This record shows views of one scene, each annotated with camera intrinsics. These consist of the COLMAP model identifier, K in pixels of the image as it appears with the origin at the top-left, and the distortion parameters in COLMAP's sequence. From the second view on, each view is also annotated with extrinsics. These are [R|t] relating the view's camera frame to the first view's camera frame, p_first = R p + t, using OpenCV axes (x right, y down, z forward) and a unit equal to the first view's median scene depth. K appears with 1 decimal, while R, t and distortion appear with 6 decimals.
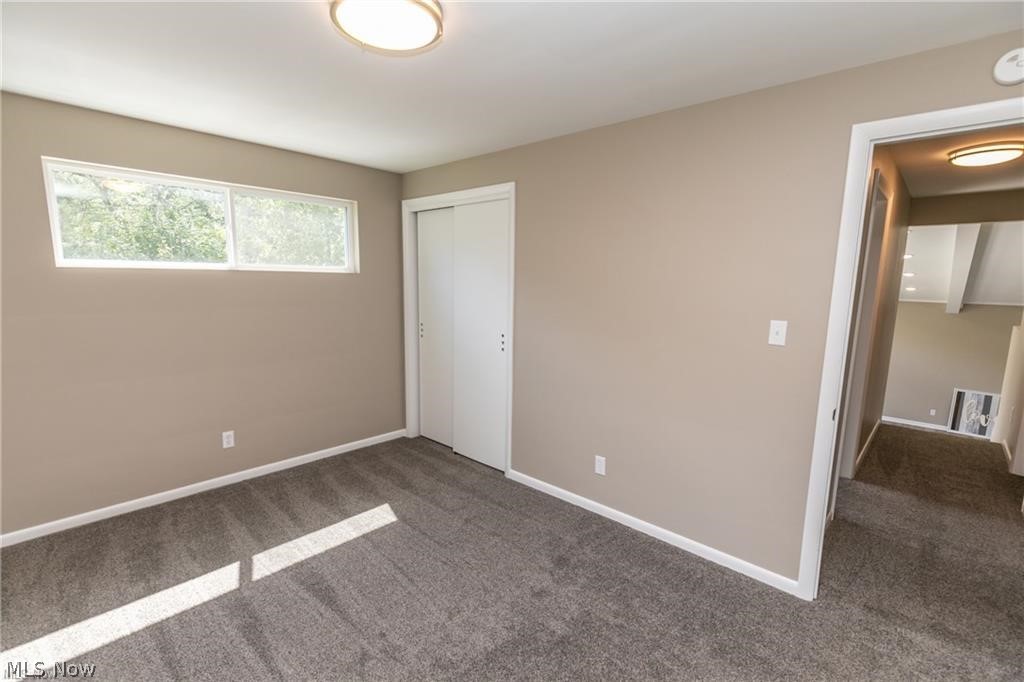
lens RADIAL K [[456.0, 0, 516.2], [0, 456.0, 343.5], [0, 0, 1]] dist [0.000630, 0.000028]
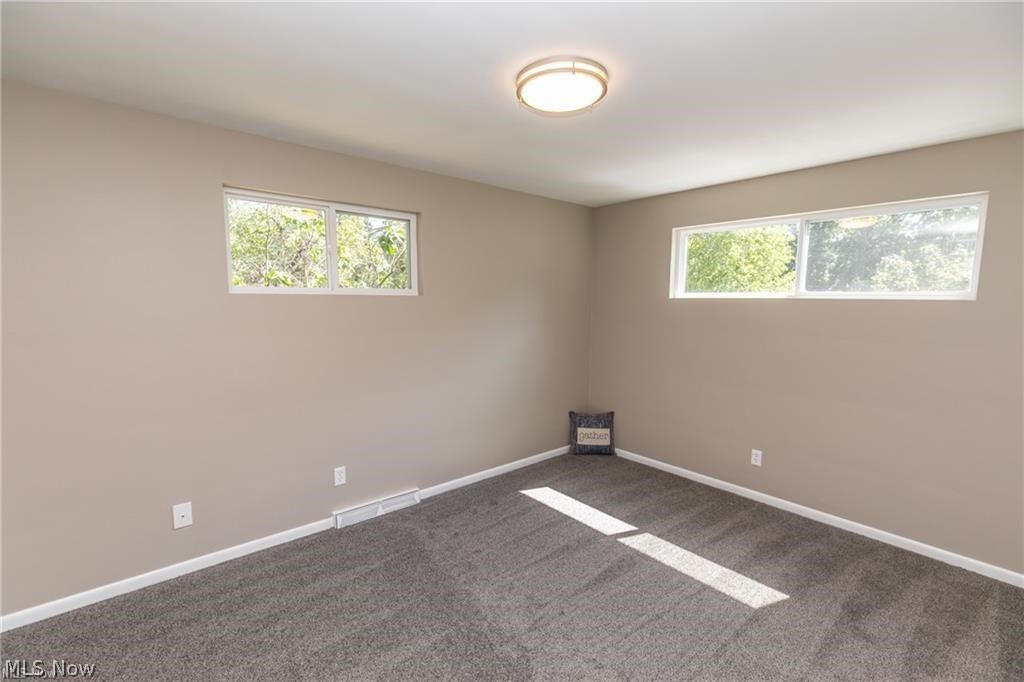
lens RADIAL K [[456.0, 0, 512.0], [0, 456.0, 339.1], [0, 0, 1]] dist [0.000630, 0.000028]
pose [[-0.107033, 0.071737, -0.991664, 0.534067], [-0.152411, 0.984422, 0.087663, -0.076491], [0.982504, 0.160523, -0.094432, 0.586199]]
